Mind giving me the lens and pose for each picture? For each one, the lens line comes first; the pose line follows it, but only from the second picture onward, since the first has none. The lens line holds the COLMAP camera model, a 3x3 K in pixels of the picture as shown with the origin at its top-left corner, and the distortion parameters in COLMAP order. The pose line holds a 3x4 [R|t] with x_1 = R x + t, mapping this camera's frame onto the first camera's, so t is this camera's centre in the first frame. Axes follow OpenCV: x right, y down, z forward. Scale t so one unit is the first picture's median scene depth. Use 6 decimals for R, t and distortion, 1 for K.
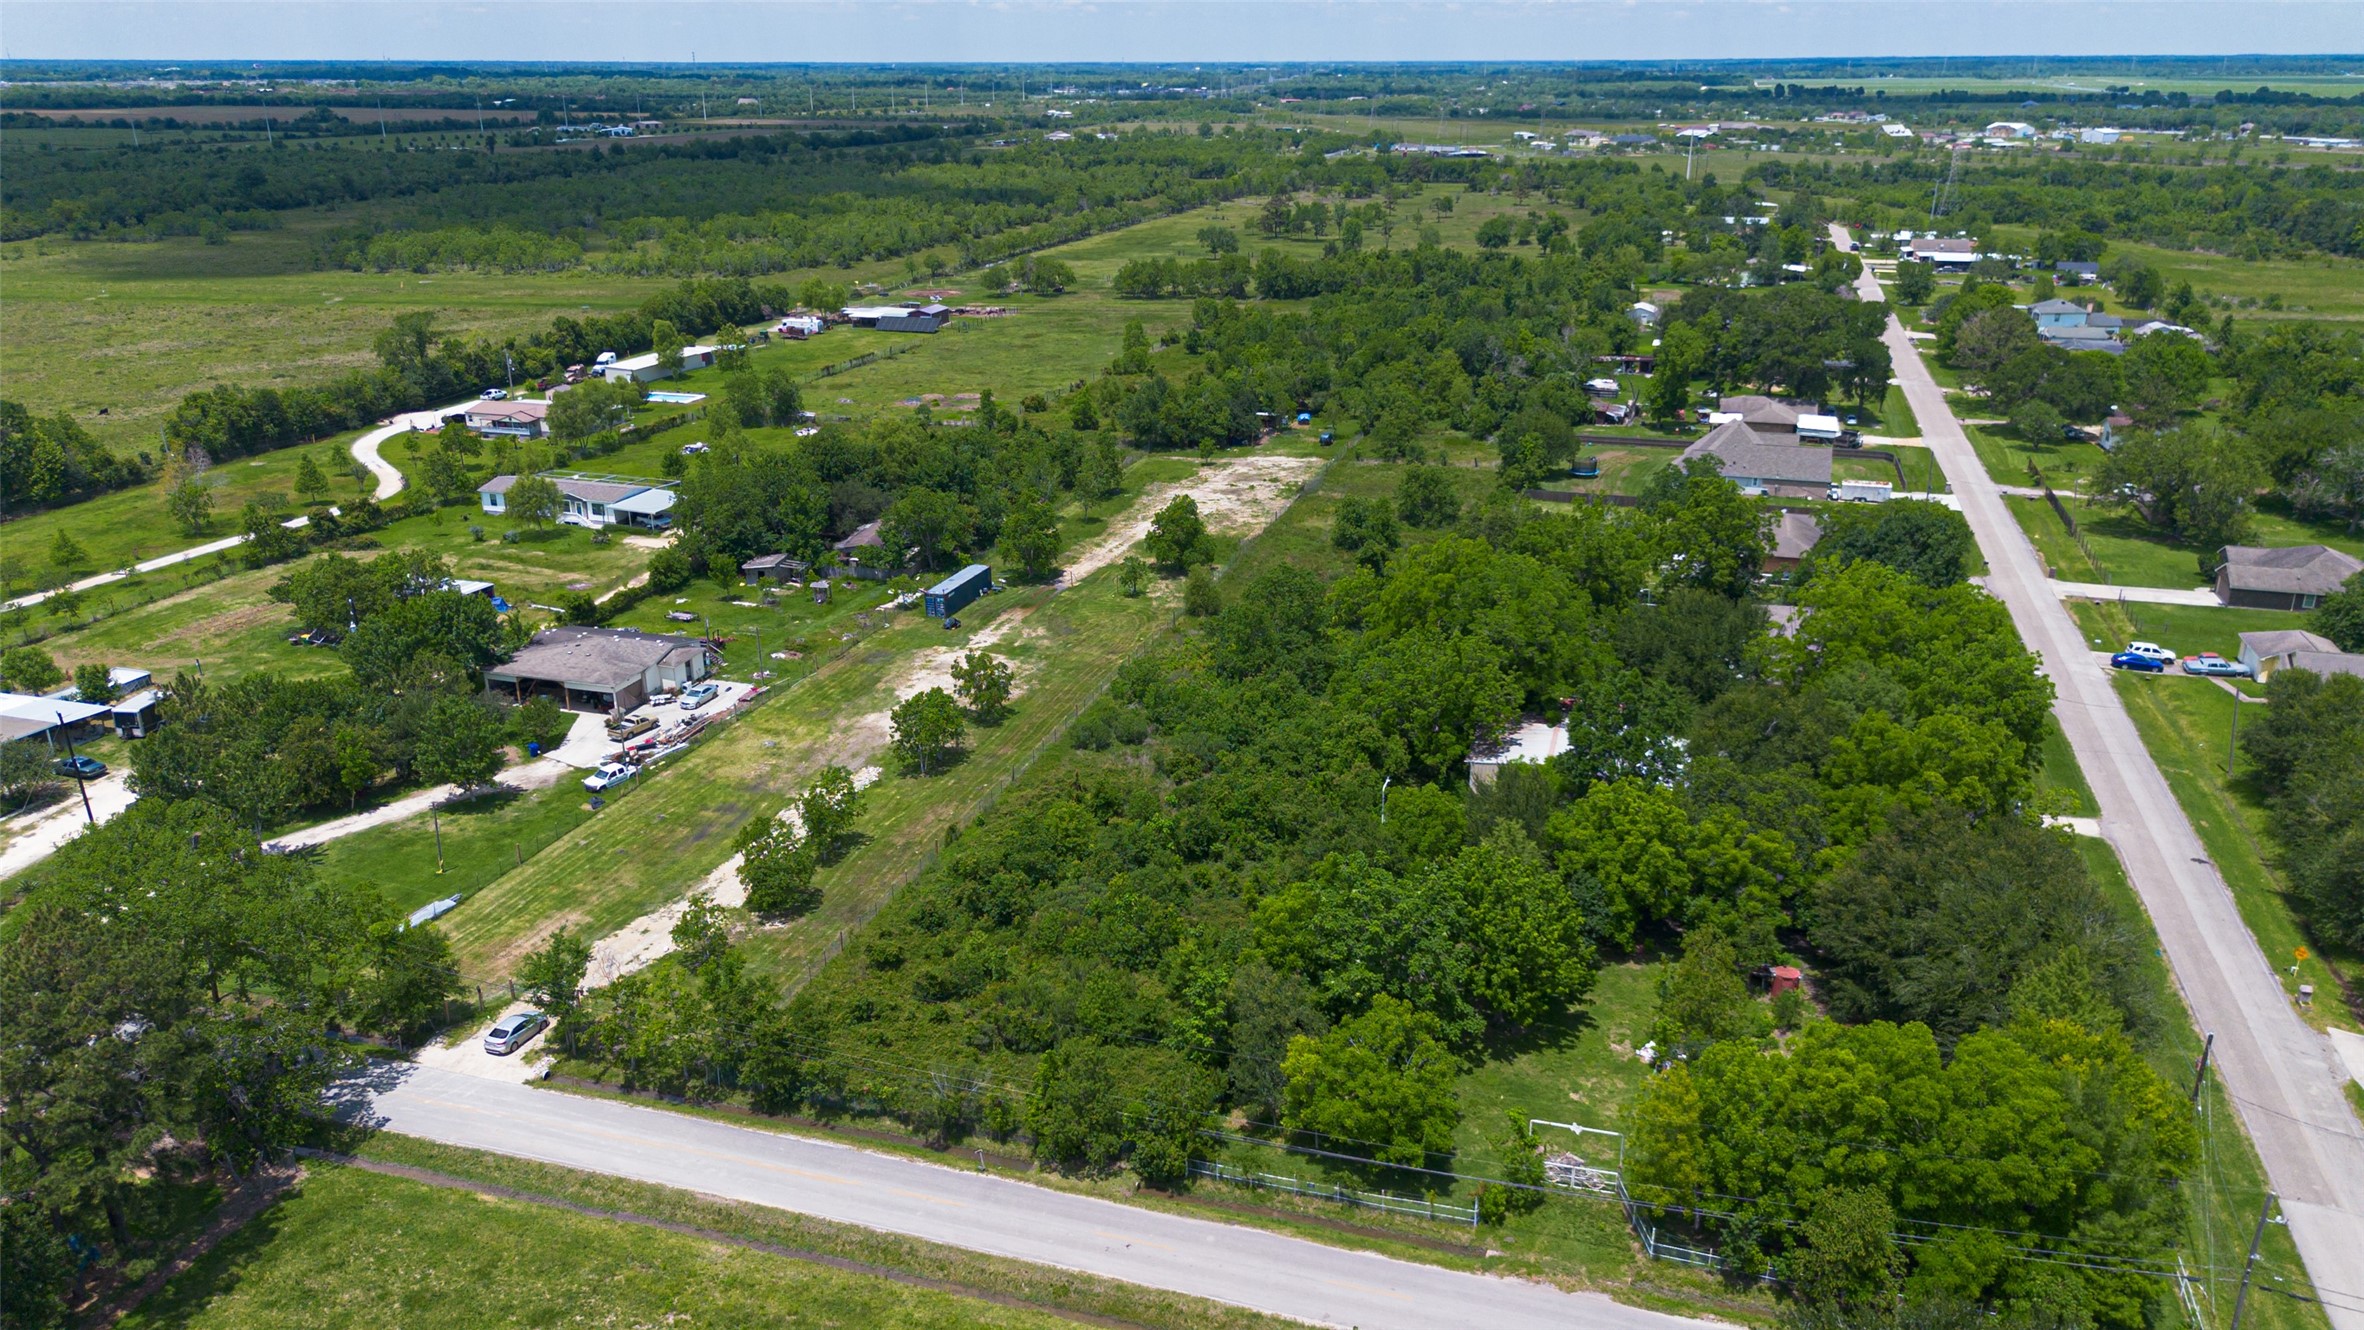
lens RADIAL K [[1677.4, 0, 1183.2], [0, 1677.4, 668.0], [0, 0, 1]] dist [0.061438, -0.057354]
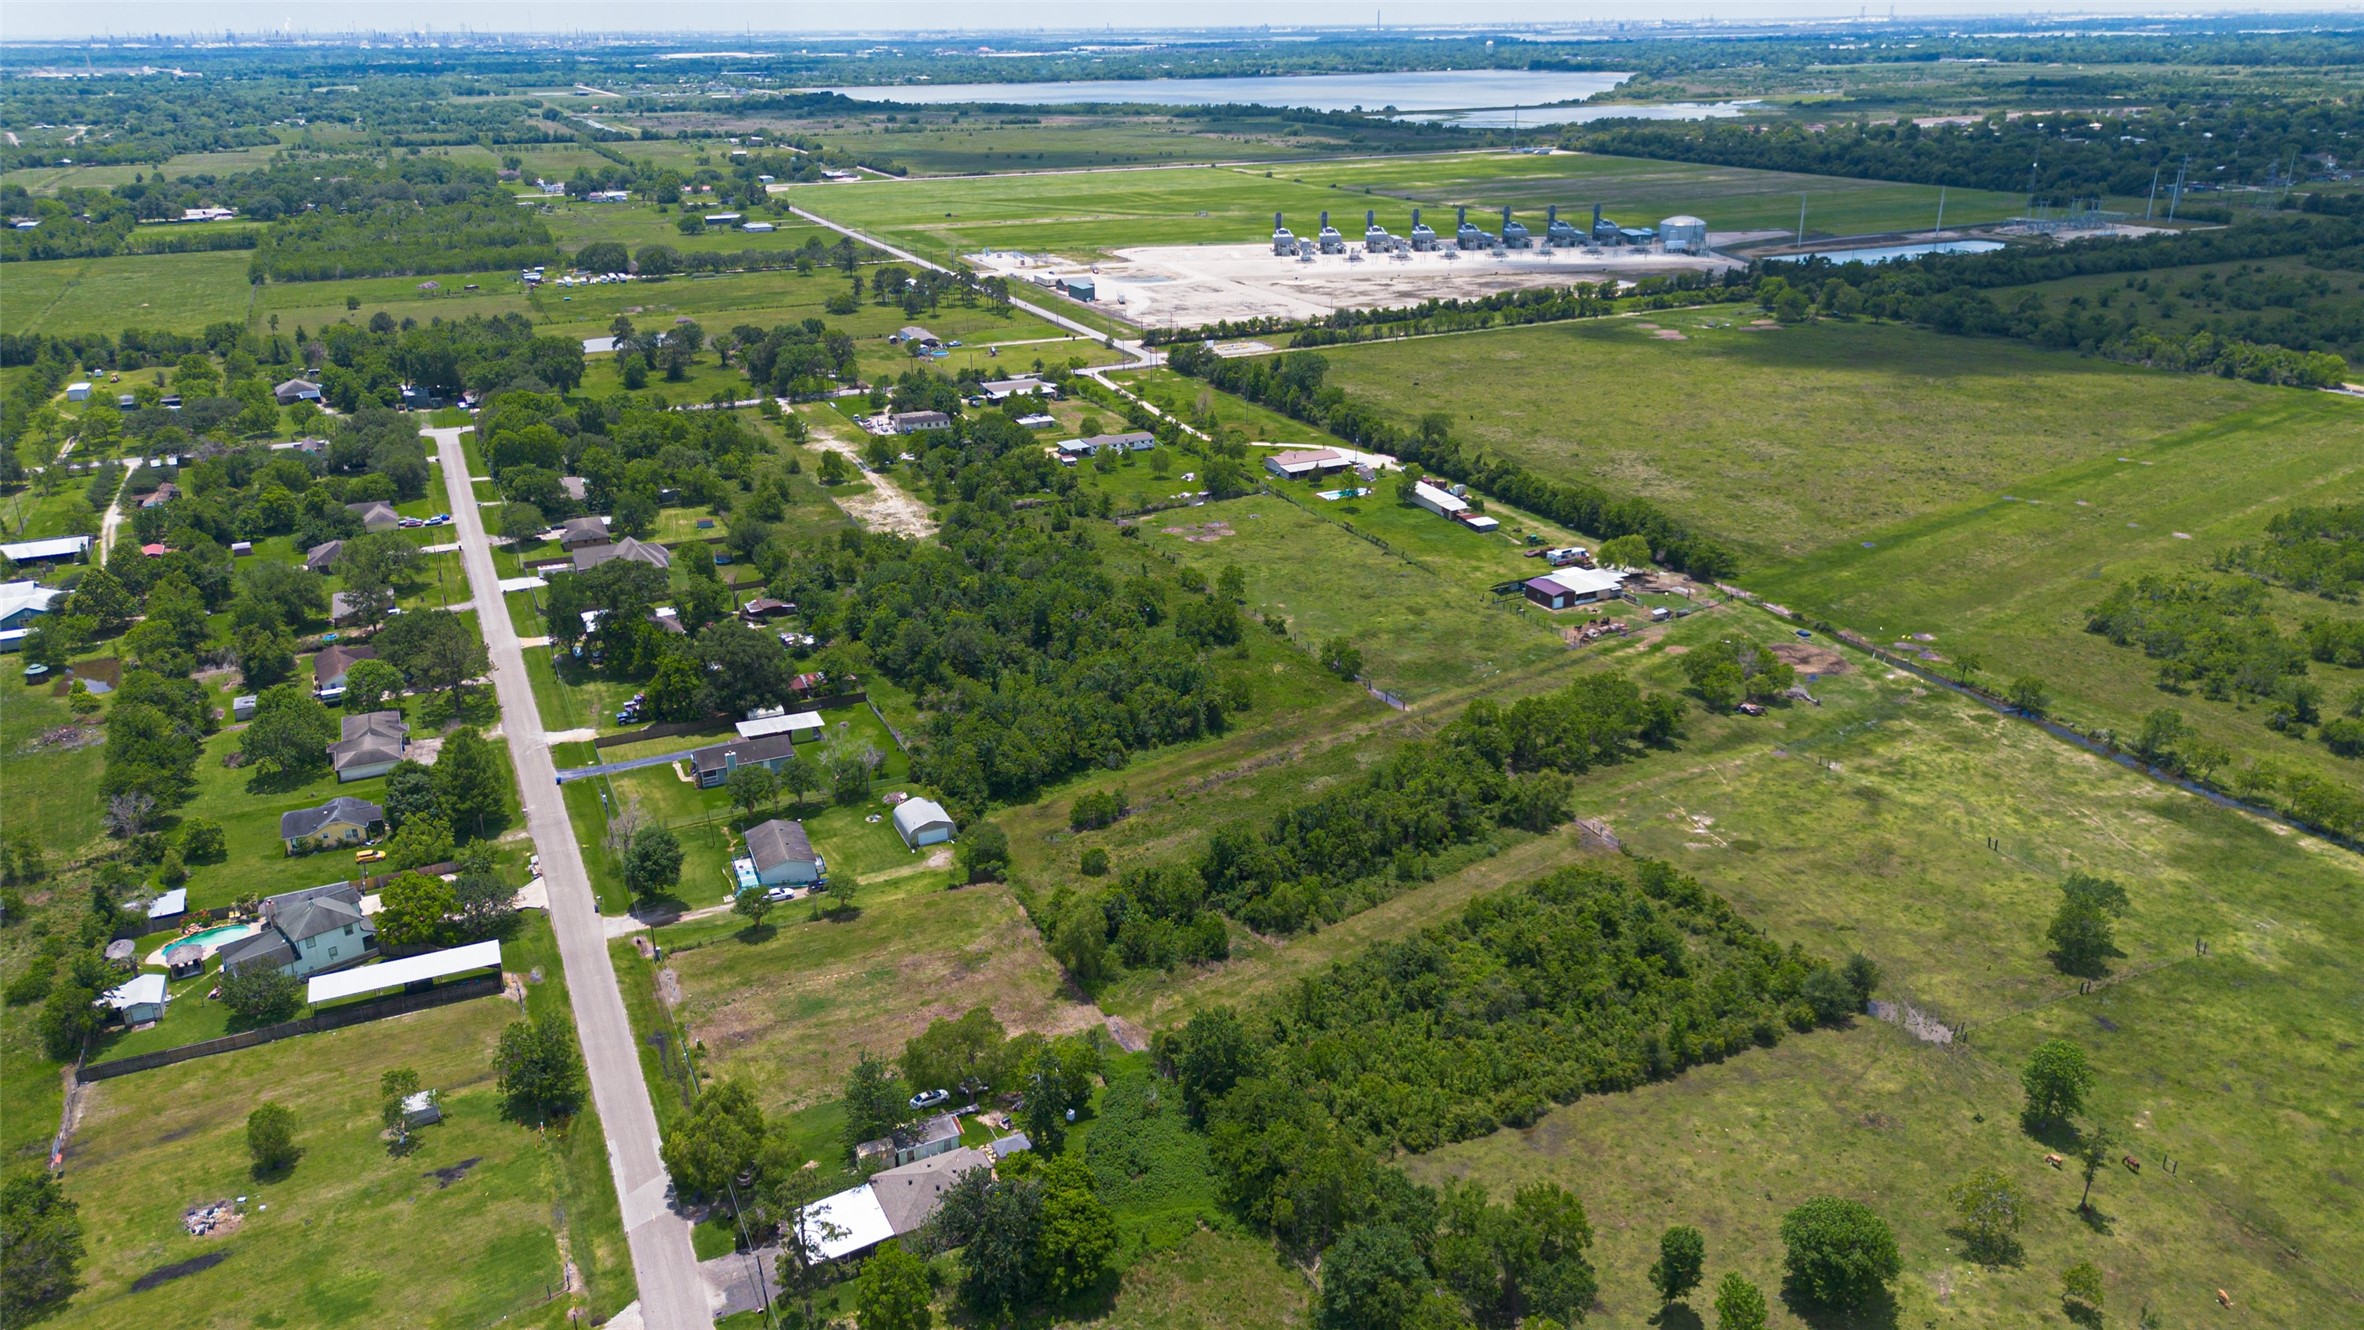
lens RADIAL K [[1673.1, 0, 1185.1], [0, 1673.1, 672.5], [0, 0, 1]] dist [0.066211, -0.066350]
pose [[-0.736941, 0.250427, -0.627856, 1.280173], [-0.221092, 0.788453, 0.573987, -1.418776], [0.638777, 0.561808, -0.525676, 2.936345]]
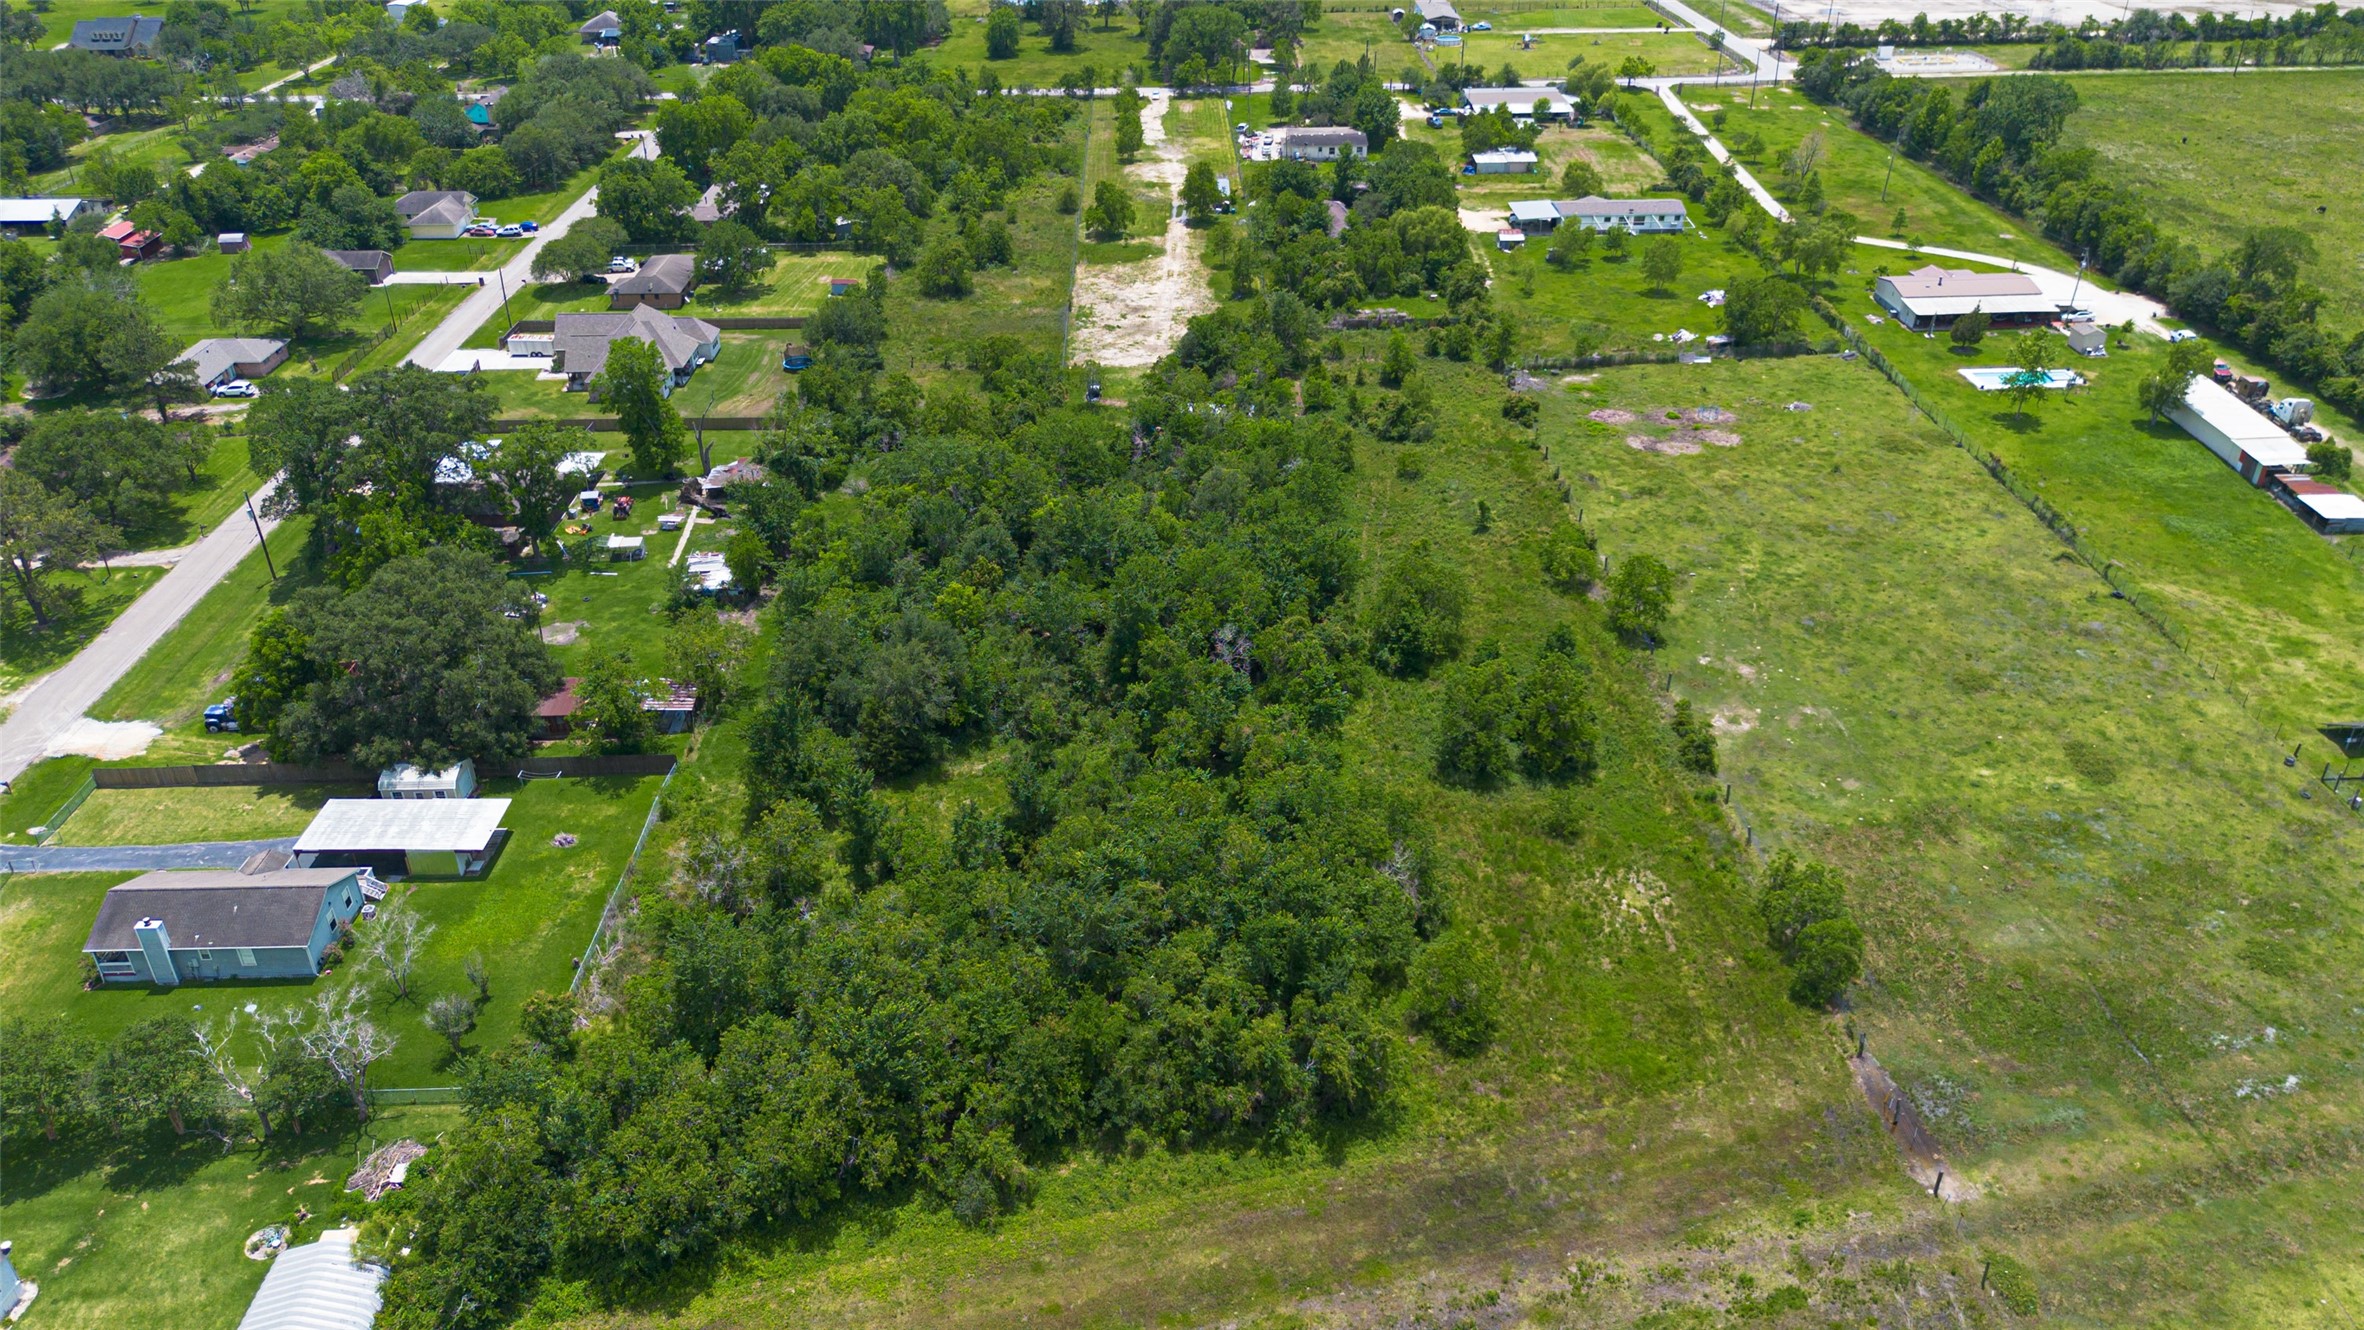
lens RADIAL K [[1677.4, 0, 1183.2], [0, 1677.4, 668.0], [0, 0, 1]] dist [0.061438, -0.057354]
pose [[-0.947708, 0.166880, -0.272032, 0.425173], [-0.100884, 0.652028, 0.751453, -0.979824], [0.302775, 0.739602, -0.601096, 2.343518]]
